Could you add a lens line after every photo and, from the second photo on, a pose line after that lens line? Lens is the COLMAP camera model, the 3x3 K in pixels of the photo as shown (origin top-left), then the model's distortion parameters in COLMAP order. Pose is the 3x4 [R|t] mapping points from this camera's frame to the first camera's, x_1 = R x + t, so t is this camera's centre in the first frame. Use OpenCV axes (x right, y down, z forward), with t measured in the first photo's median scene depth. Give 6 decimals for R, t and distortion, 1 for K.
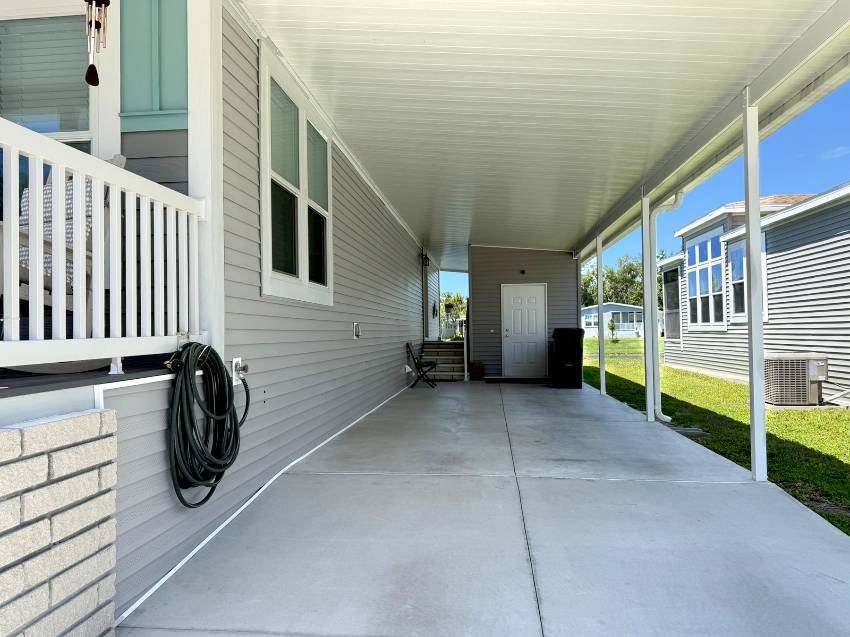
lens RADIAL K [[626.7, 0, 423.4], [0, 626.7, 314.4], [0, 0, 1]] dist [0.050641, -0.019201]
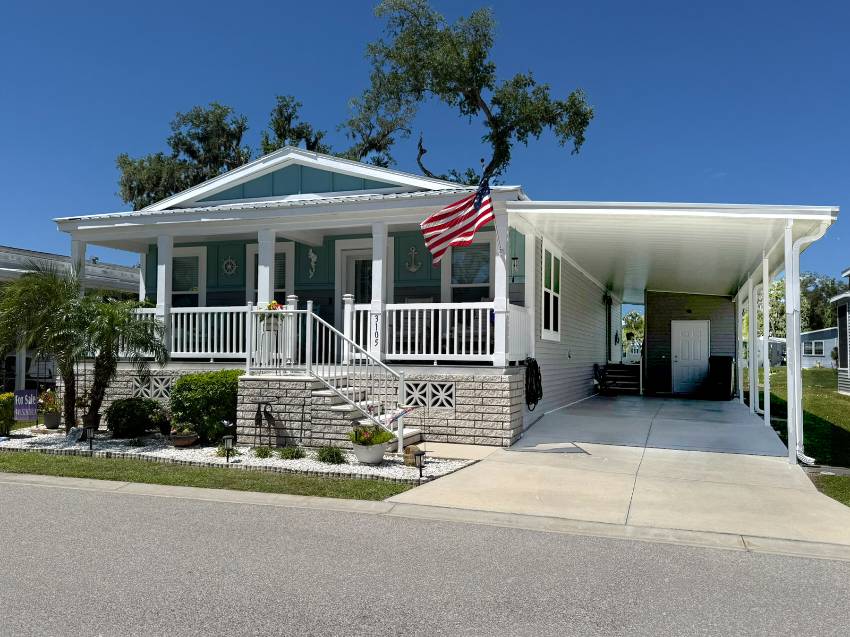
lens RADIAL K [[684.1, 0, 424.2], [0, 684.1, 323.8], [0, 0, 1]] dist [0.048866, -0.008659]
pose [[0.966652, 0.012694, -0.255777, -0.002975], [-0.016765, 0.999765, -0.013745, -0.012065], [0.255543, 0.017575, 0.966638, -0.445138]]
